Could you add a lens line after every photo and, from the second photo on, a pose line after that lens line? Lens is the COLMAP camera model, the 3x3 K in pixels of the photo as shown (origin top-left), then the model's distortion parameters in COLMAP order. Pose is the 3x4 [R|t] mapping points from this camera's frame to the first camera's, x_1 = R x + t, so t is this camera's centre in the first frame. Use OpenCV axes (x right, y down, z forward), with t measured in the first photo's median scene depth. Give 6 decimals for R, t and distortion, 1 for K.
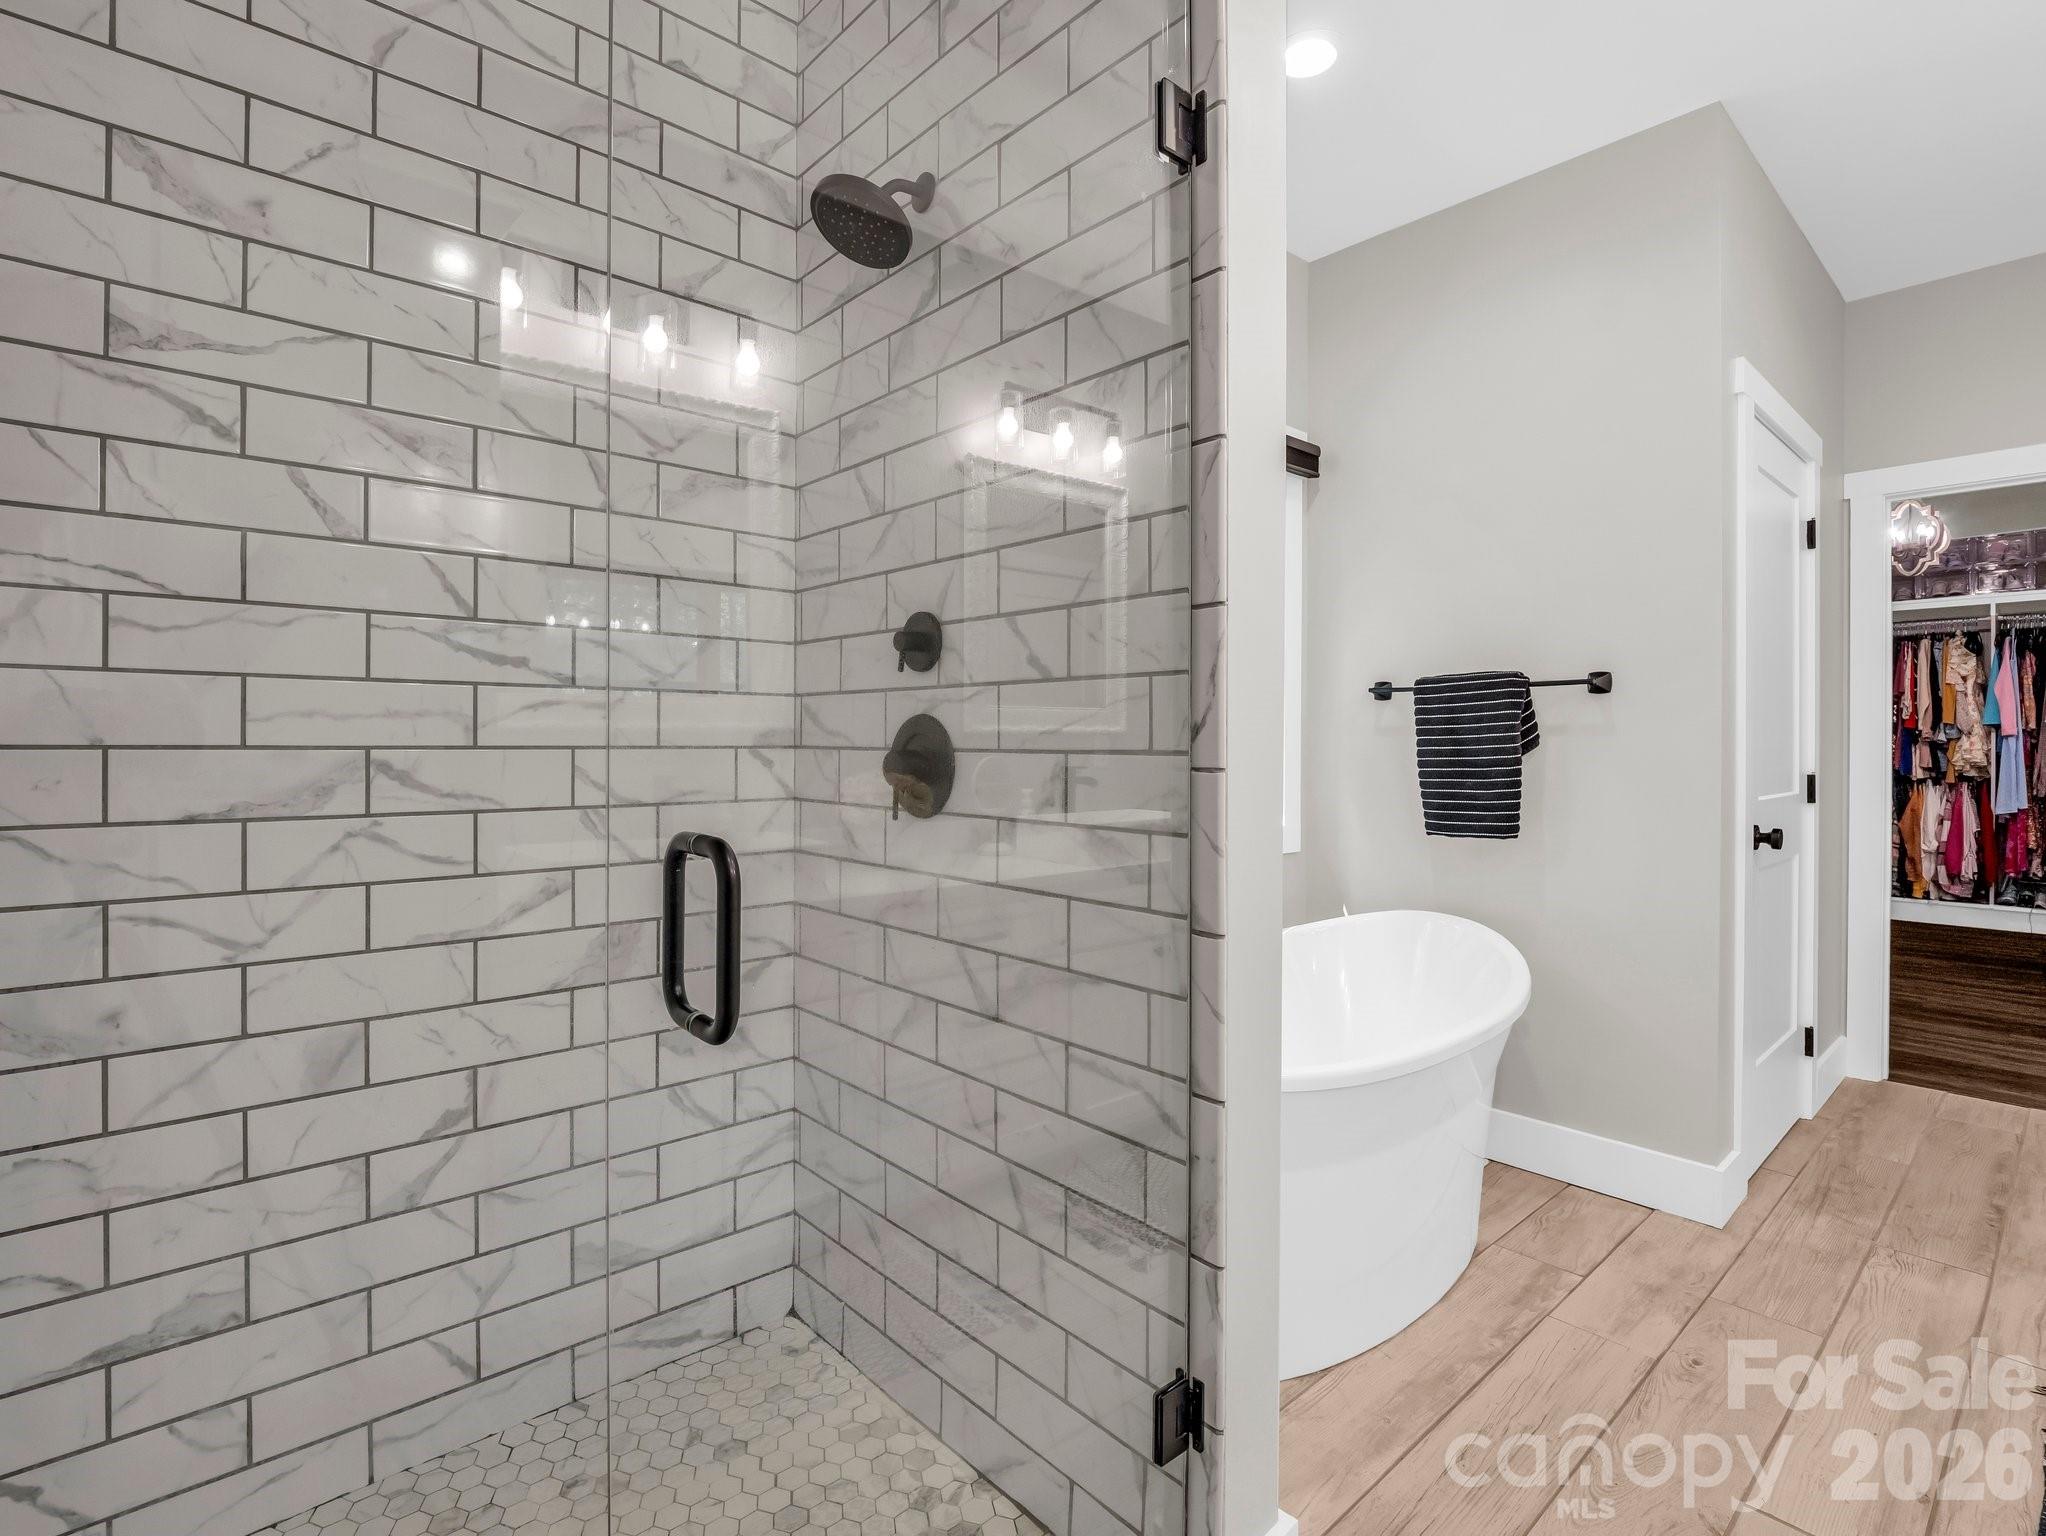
lens RADIAL K [[1020.3, 0, 1020.1], [0, 1020.3, 760.3], [0, 0, 1]] dist [-0.004139, -0.000540]
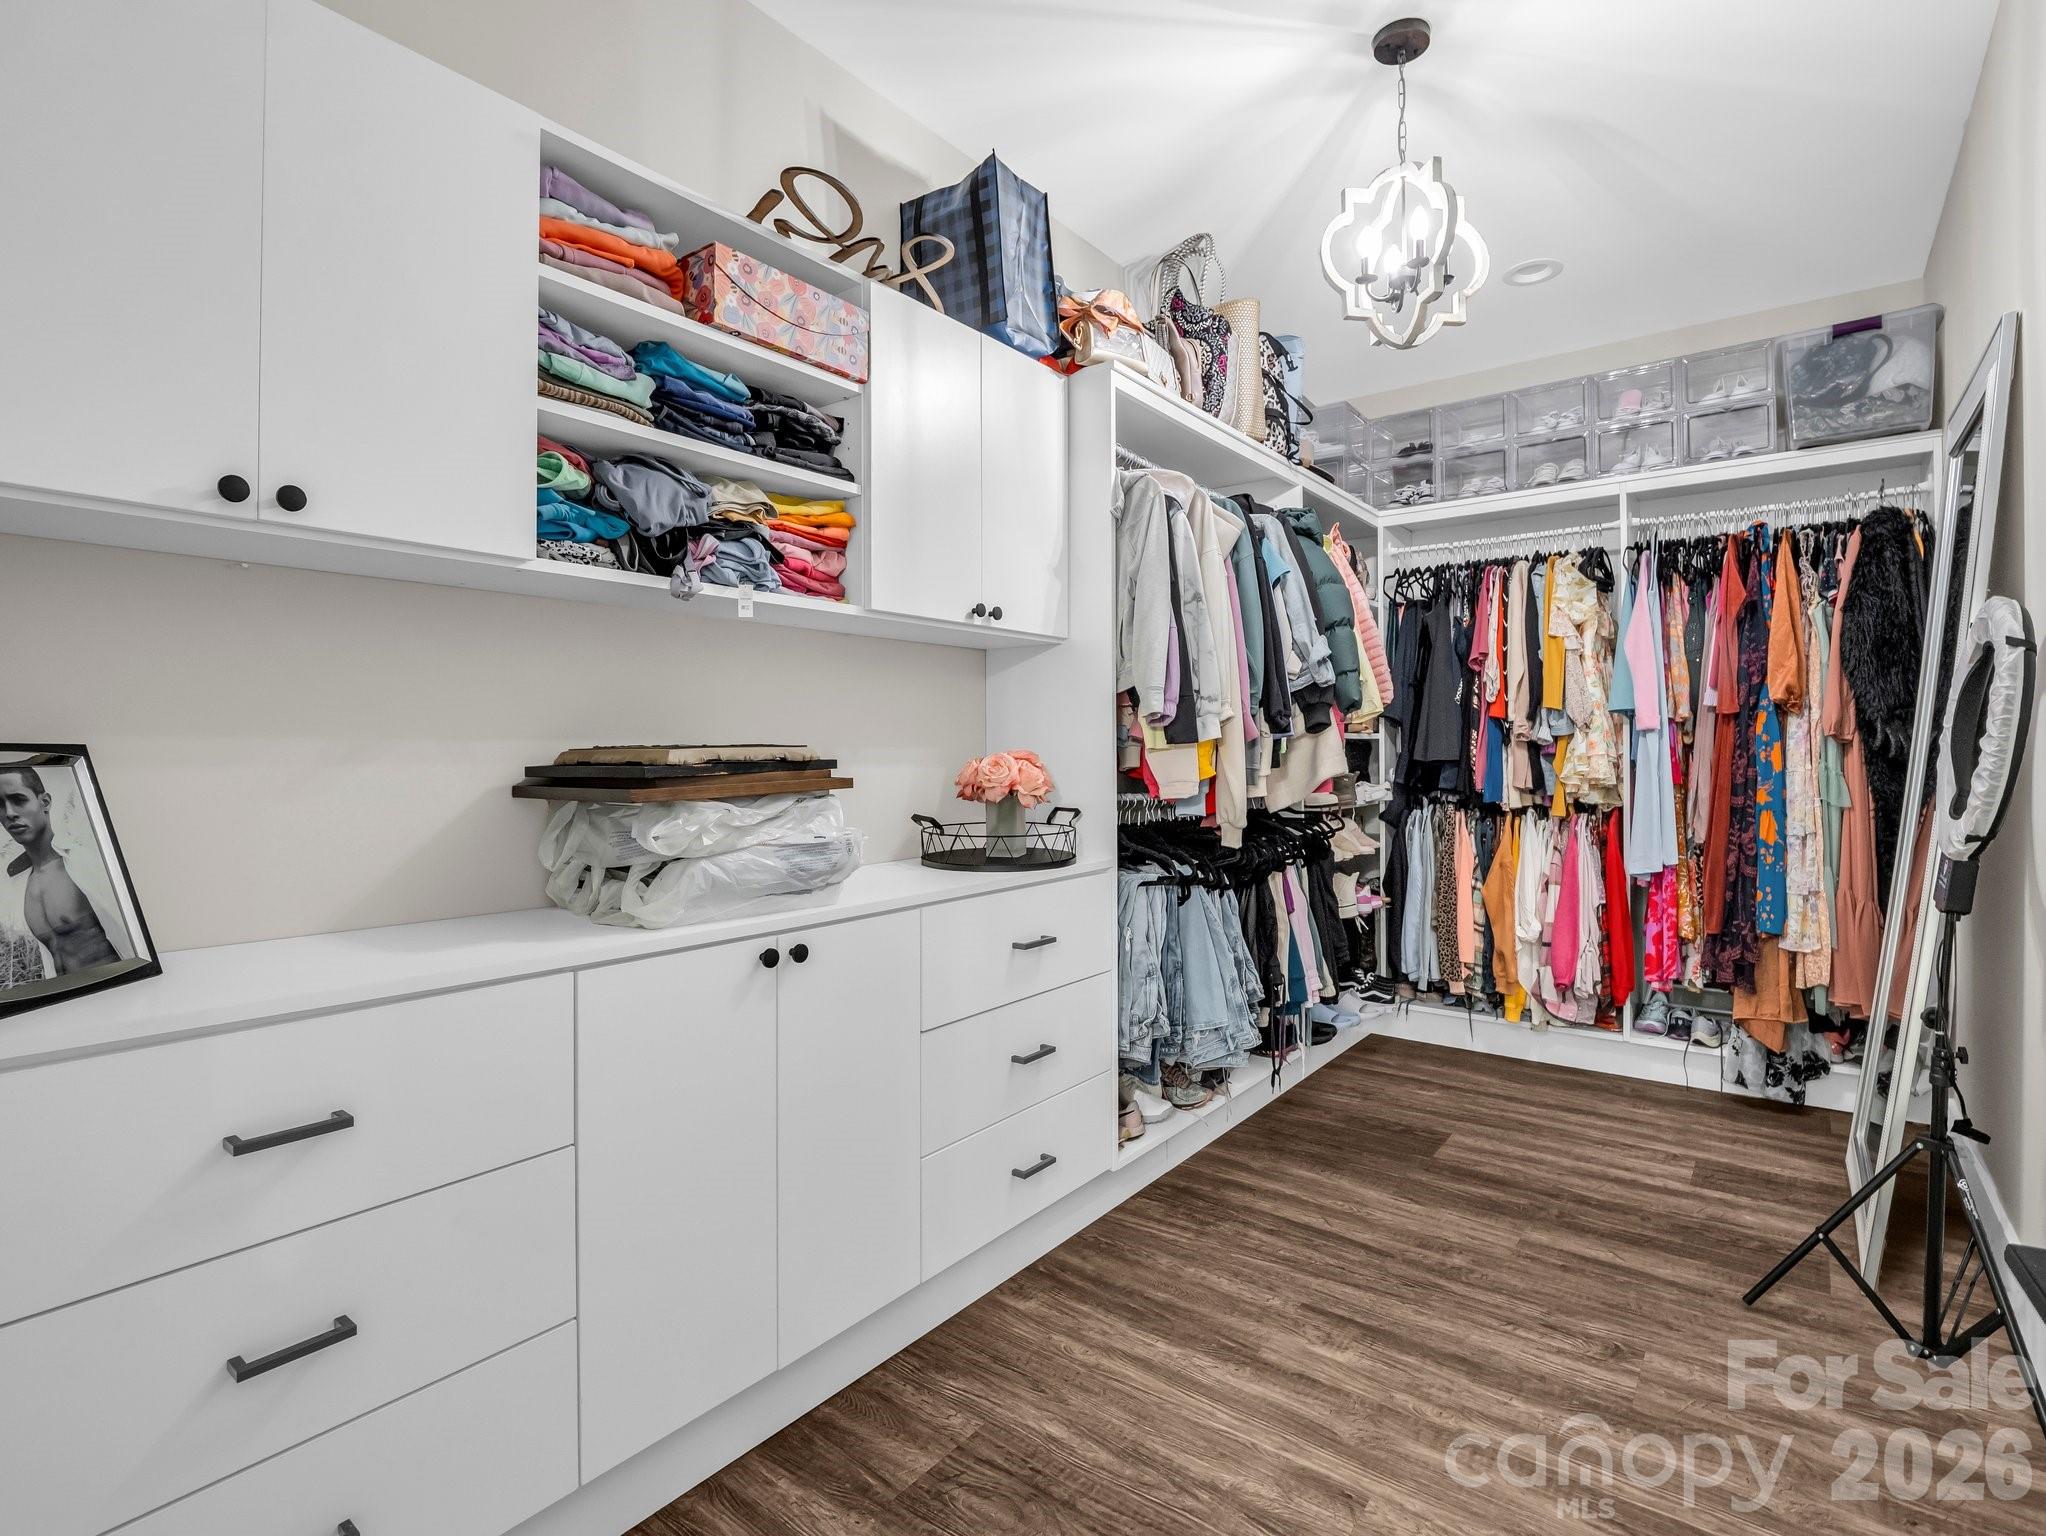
lens RADIAL K [[1020.3, 0, 1025.2], [0, 1020.3, 758.2], [0, 0, 1]] dist [-0.004139, -0.000540]
pose [[0.981215, -0.002686, 0.192900, 0.525851], [0.004416, 0.999954, -0.008534, -0.005909], [-0.192868, 0.009226, 0.981181, 0.514251]]
